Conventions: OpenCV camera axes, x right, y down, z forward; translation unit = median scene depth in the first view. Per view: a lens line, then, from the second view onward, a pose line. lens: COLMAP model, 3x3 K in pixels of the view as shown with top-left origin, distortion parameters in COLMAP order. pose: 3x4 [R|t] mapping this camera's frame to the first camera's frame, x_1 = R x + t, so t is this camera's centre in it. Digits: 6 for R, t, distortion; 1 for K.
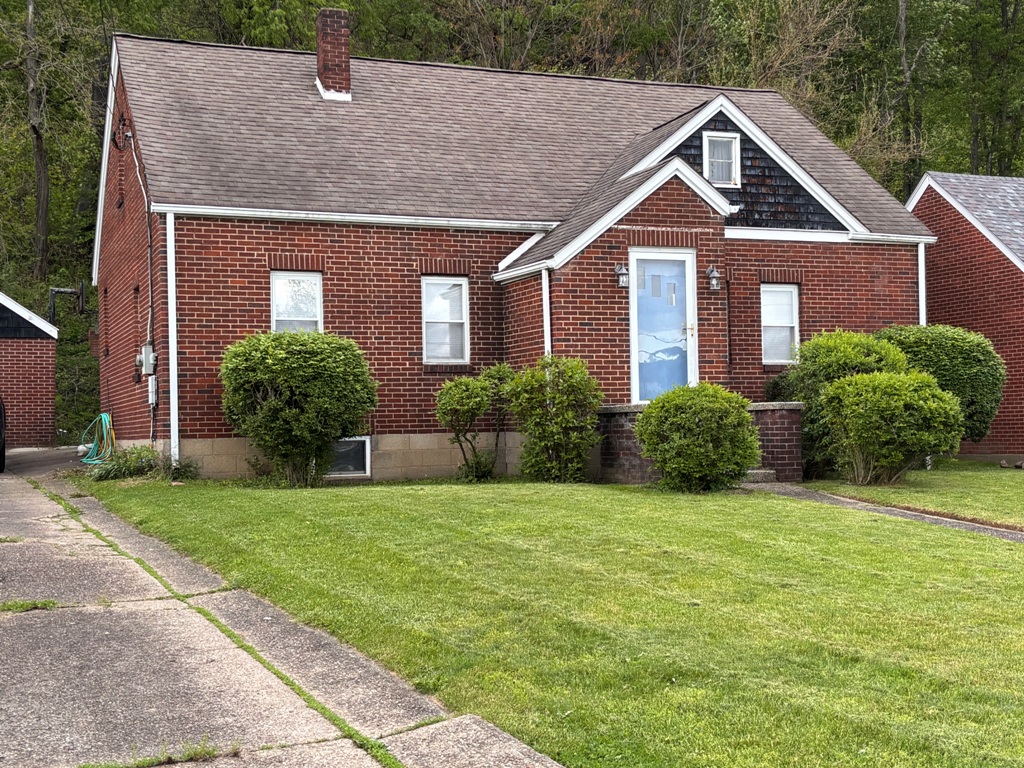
lens RADIAL K [[1365.8, 0, 511.7], [0, 1365.8, 388.2], [0, 0, 1]] dist [0.240283, 0.000000]
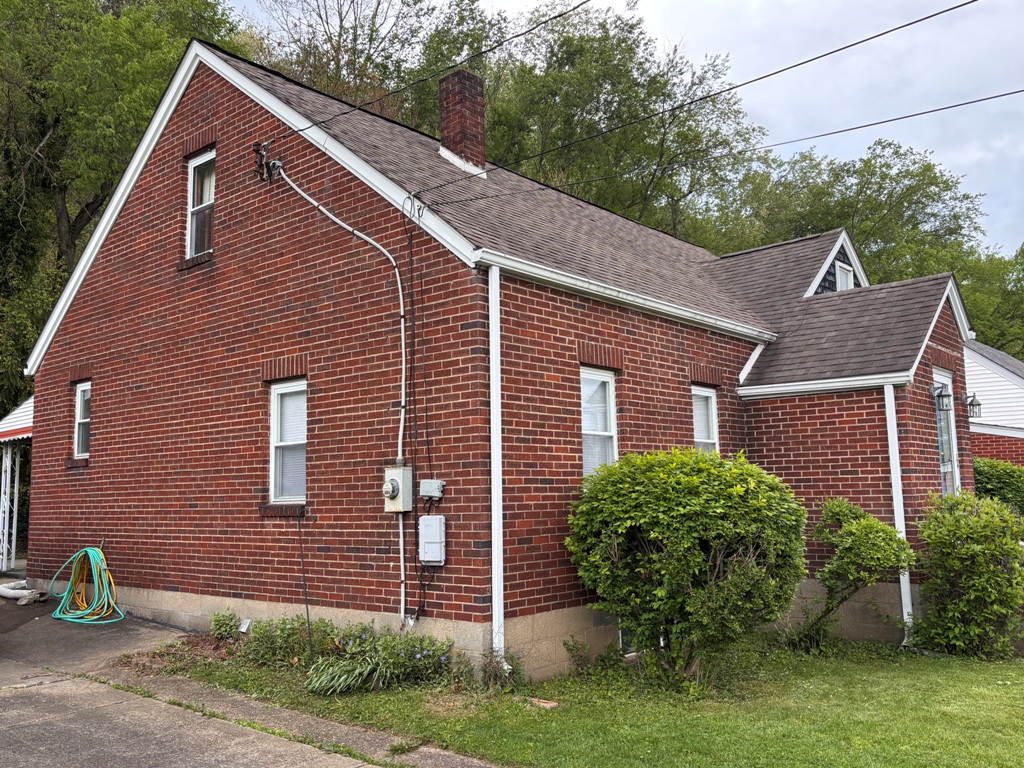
lens RADIAL K [[895.1, 0, 512.5], [0, 895.1, 377.7], [0, 0, 1]] dist [0.066988, 0.000577]
pose [[0.887359, 0.064744, 0.456511, -0.418361], [-0.014359, 0.993492, -0.112990, -0.025842], [-0.460856, 0.093708, 0.882514, 0.610799]]
